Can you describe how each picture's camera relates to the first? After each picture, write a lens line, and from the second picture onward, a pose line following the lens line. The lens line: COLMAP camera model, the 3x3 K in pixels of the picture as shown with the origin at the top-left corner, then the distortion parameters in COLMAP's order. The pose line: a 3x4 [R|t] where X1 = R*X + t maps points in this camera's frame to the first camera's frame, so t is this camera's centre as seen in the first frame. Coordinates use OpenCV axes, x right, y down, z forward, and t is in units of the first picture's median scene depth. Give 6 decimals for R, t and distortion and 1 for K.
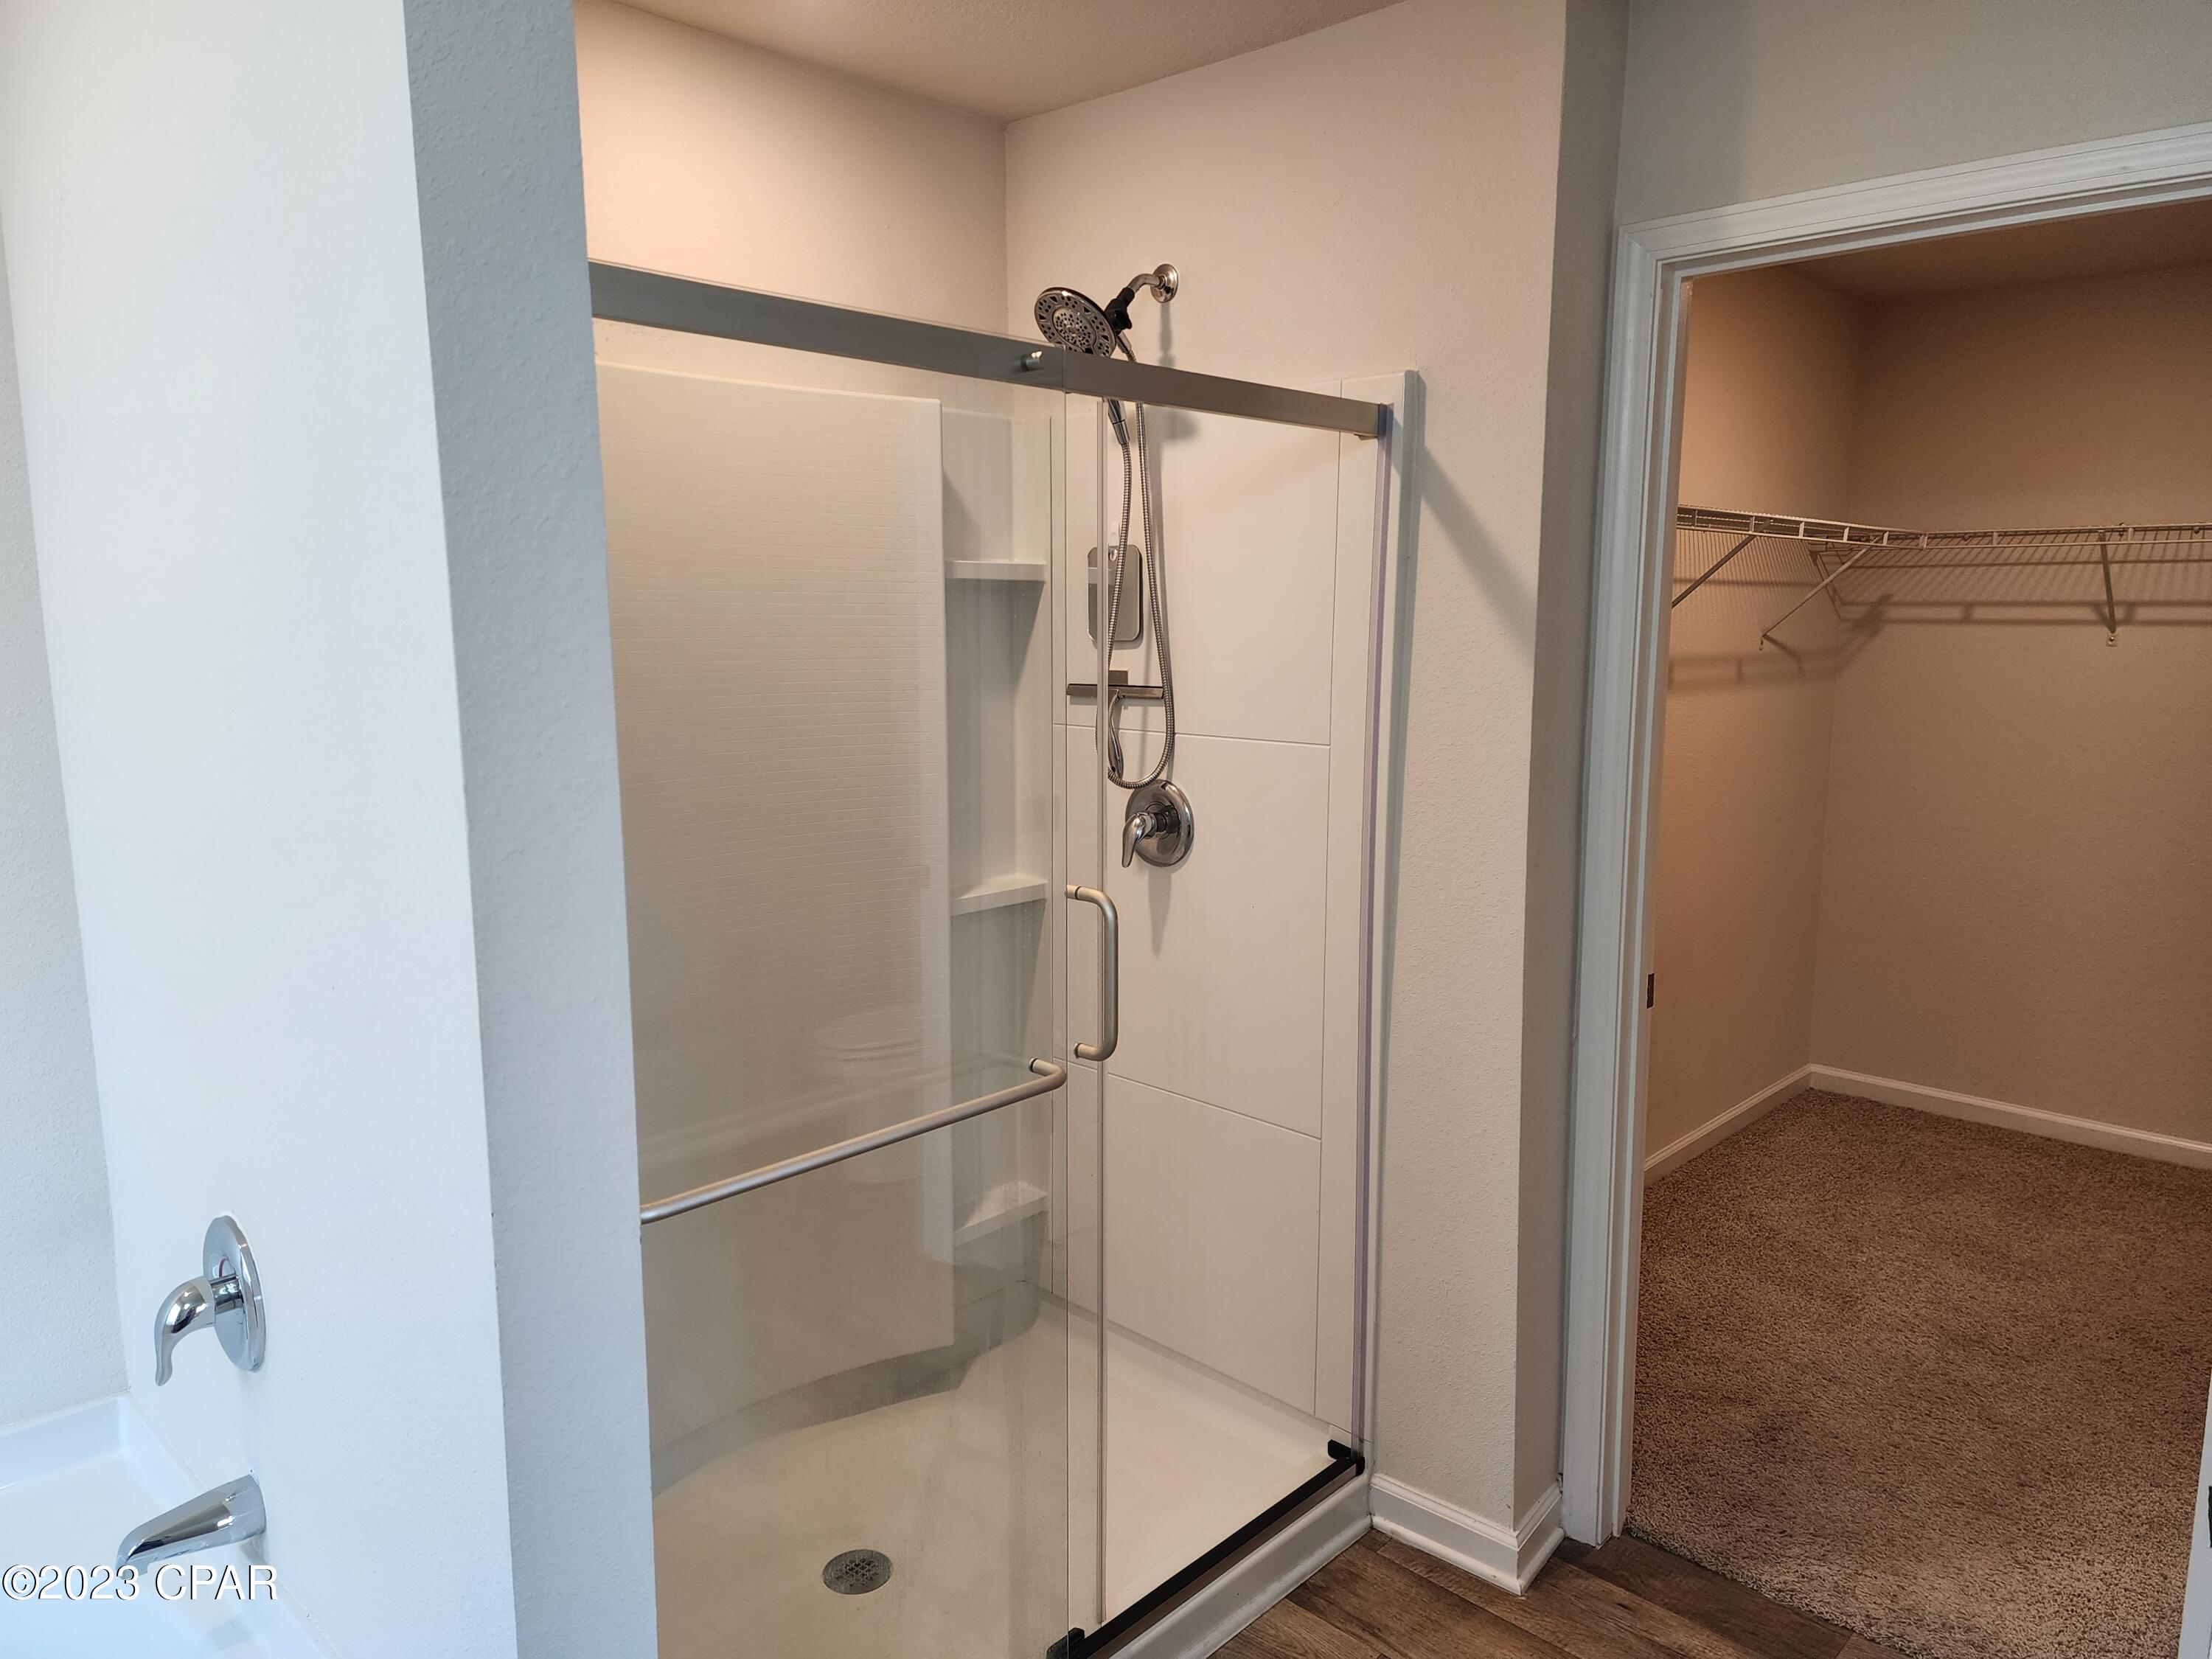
lens RADIAL K [[1486.8, 0, 1052.6], [0, 1486.8, 832.5], [0, 0, 1]] dist [0.050100, -0.048543]
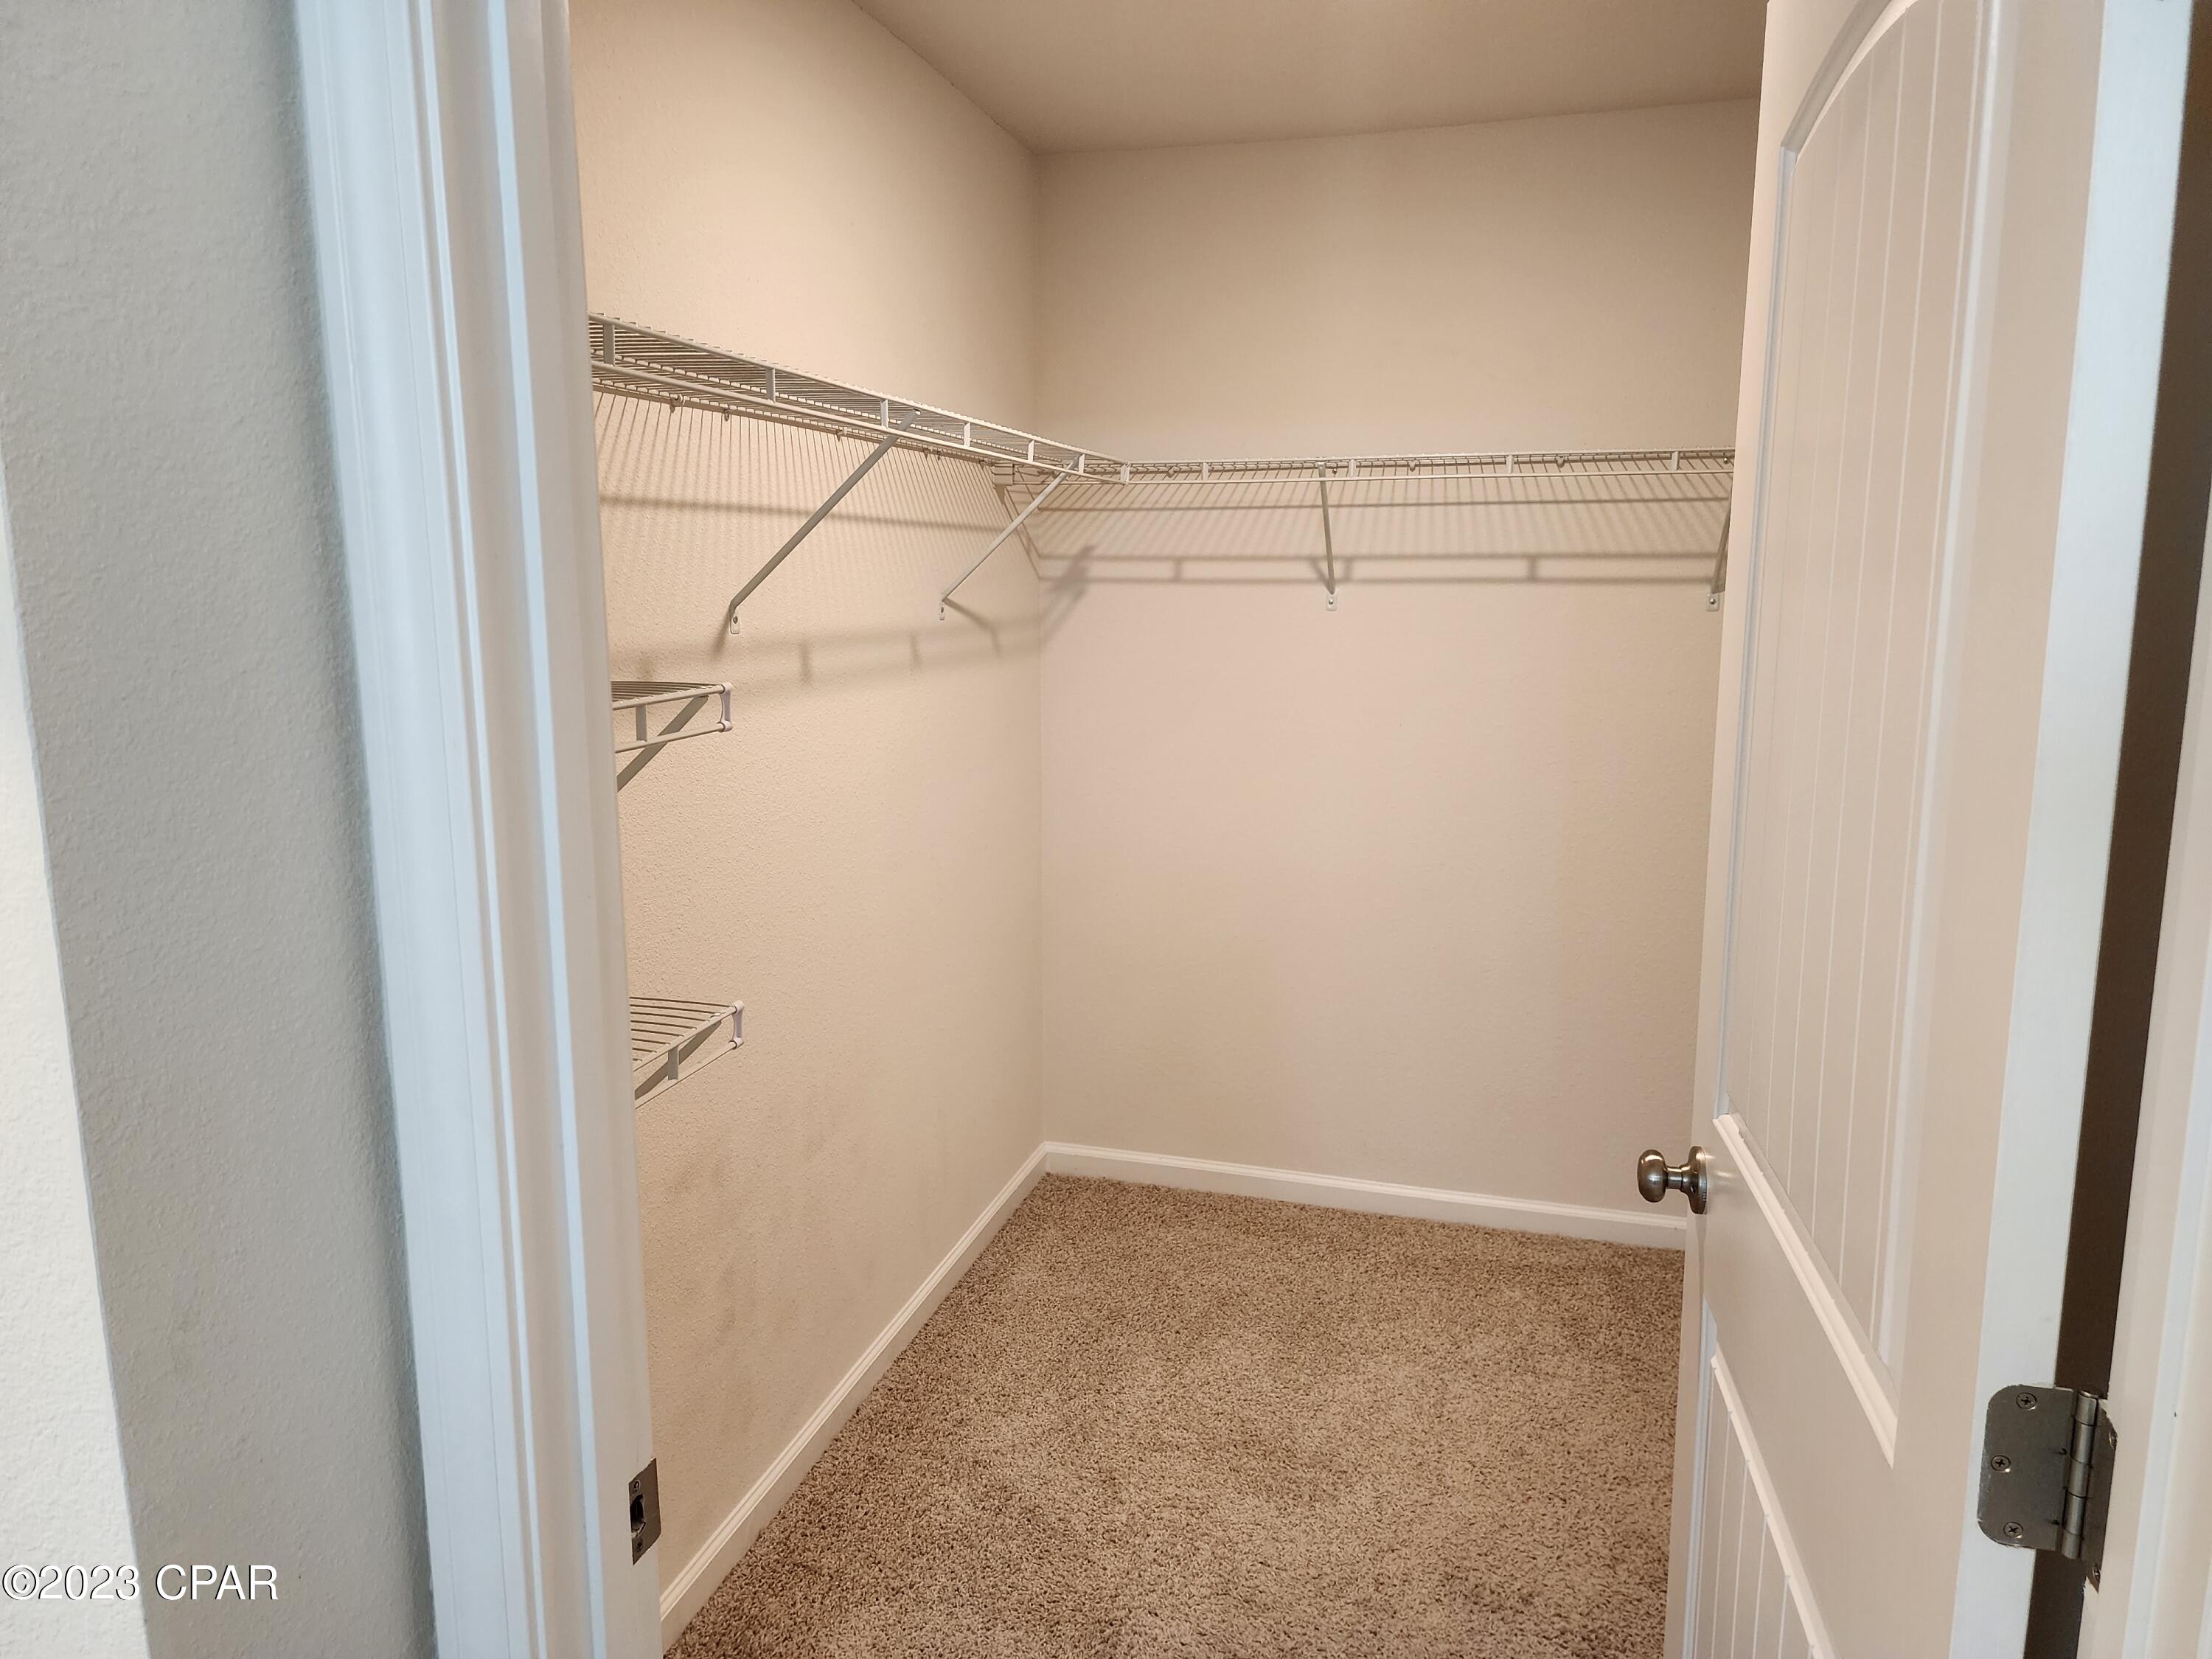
lens RADIAL K [[1486.8, 0, 1061.6], [0, 1486.8, 820.3], [0, 0, 1]] dist [0.050100, -0.048543]
pose [[0.885164, -0.076899, 0.458881, 0.193322], [0.067602, 0.997038, 0.036683, -0.049717], [-0.460343, -0.001449, 0.887740, 0.350156]]
